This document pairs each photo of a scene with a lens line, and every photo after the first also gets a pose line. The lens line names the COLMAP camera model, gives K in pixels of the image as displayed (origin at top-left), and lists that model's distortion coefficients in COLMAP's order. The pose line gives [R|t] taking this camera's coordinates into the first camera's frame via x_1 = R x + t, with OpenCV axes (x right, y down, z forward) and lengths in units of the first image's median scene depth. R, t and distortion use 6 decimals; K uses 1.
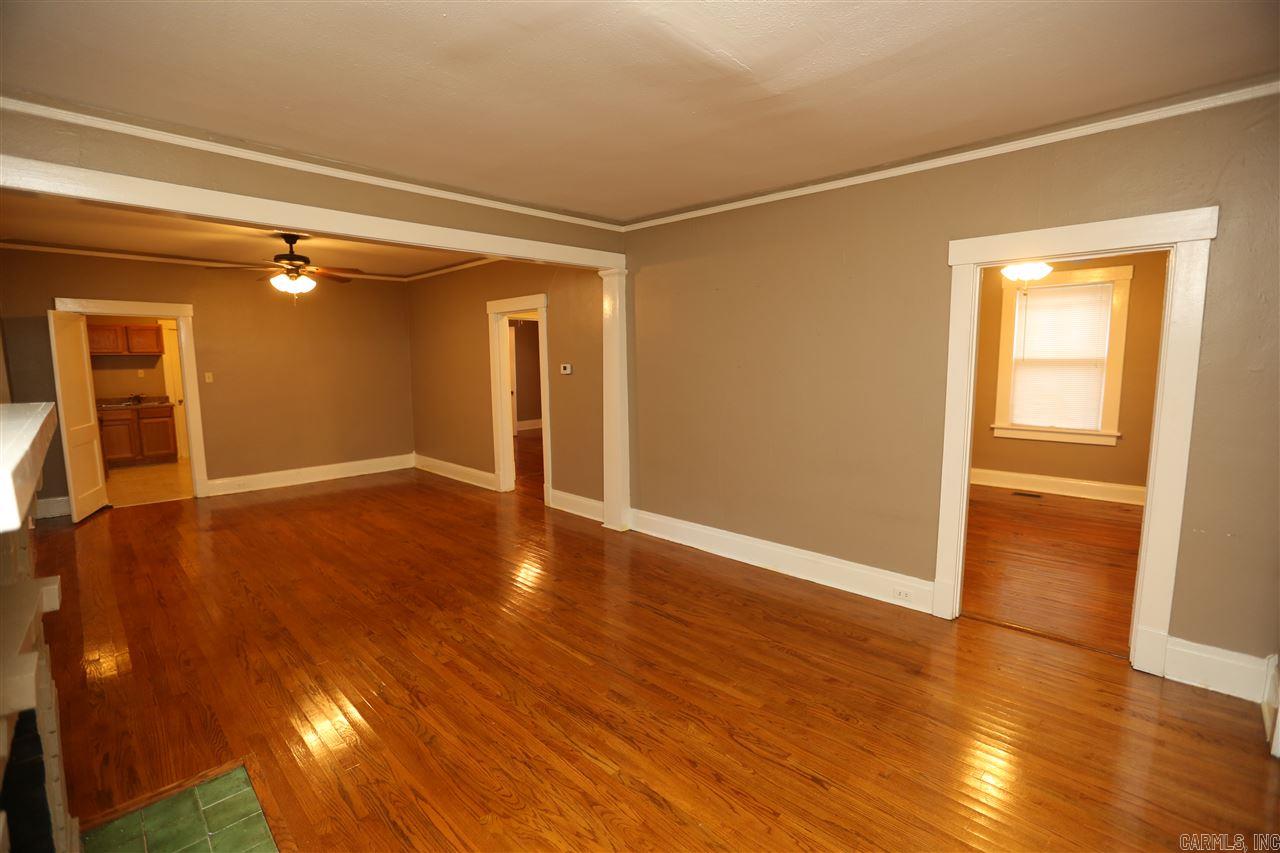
lens RADIAL K [[577.4, 0, 641.0], [0, 577.4, 423.8], [0, 0, 1]] dist [-0.046308, 0.009134]
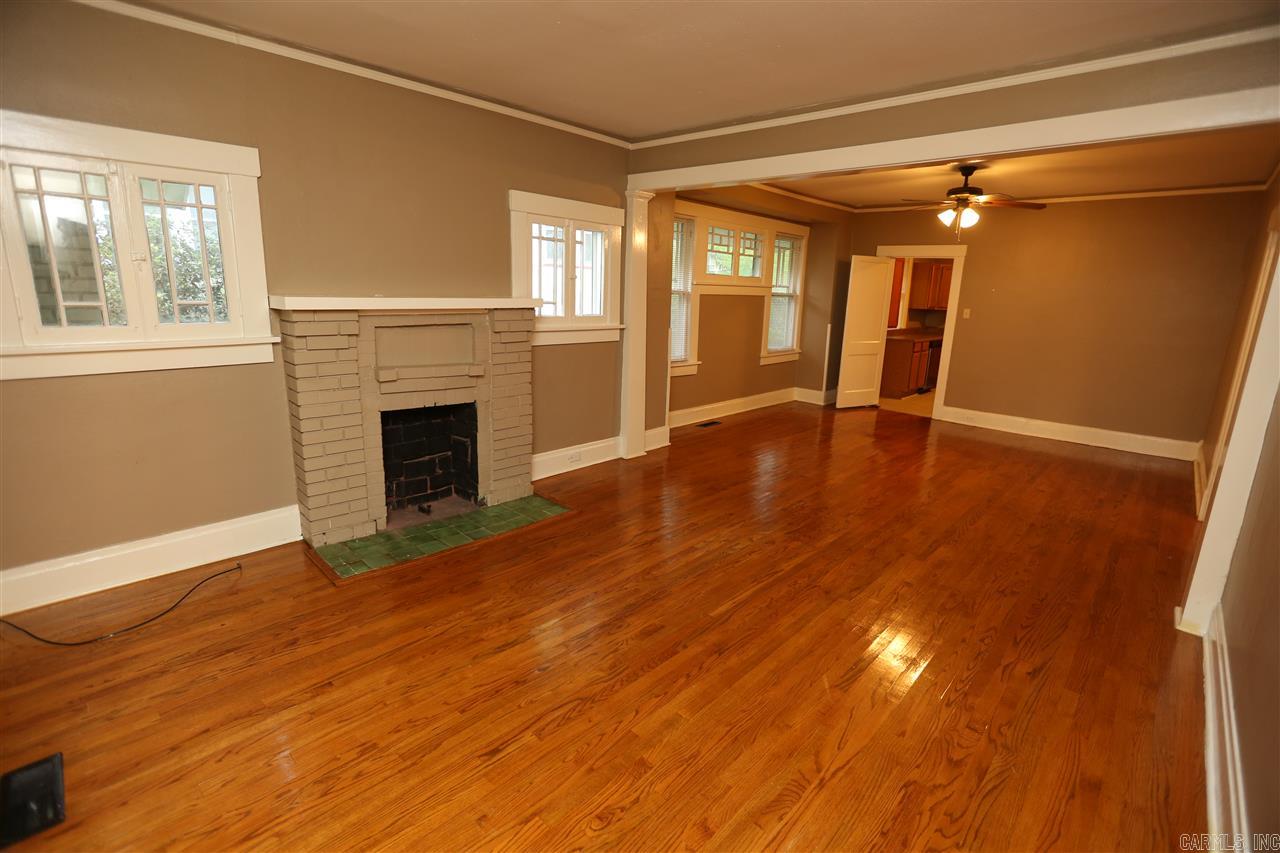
lens RADIAL K [[577.4, 0, 634.2], [0, 577.4, 432.0], [0, 0, 1]] dist [-0.046308, 0.009134]
pose [[0.009810, 0.246209, -0.969167, 0.430968], [-0.141648, 0.959782, 0.242392, -0.047547], [0.989869, 0.134902, 0.044291, 0.446674]]
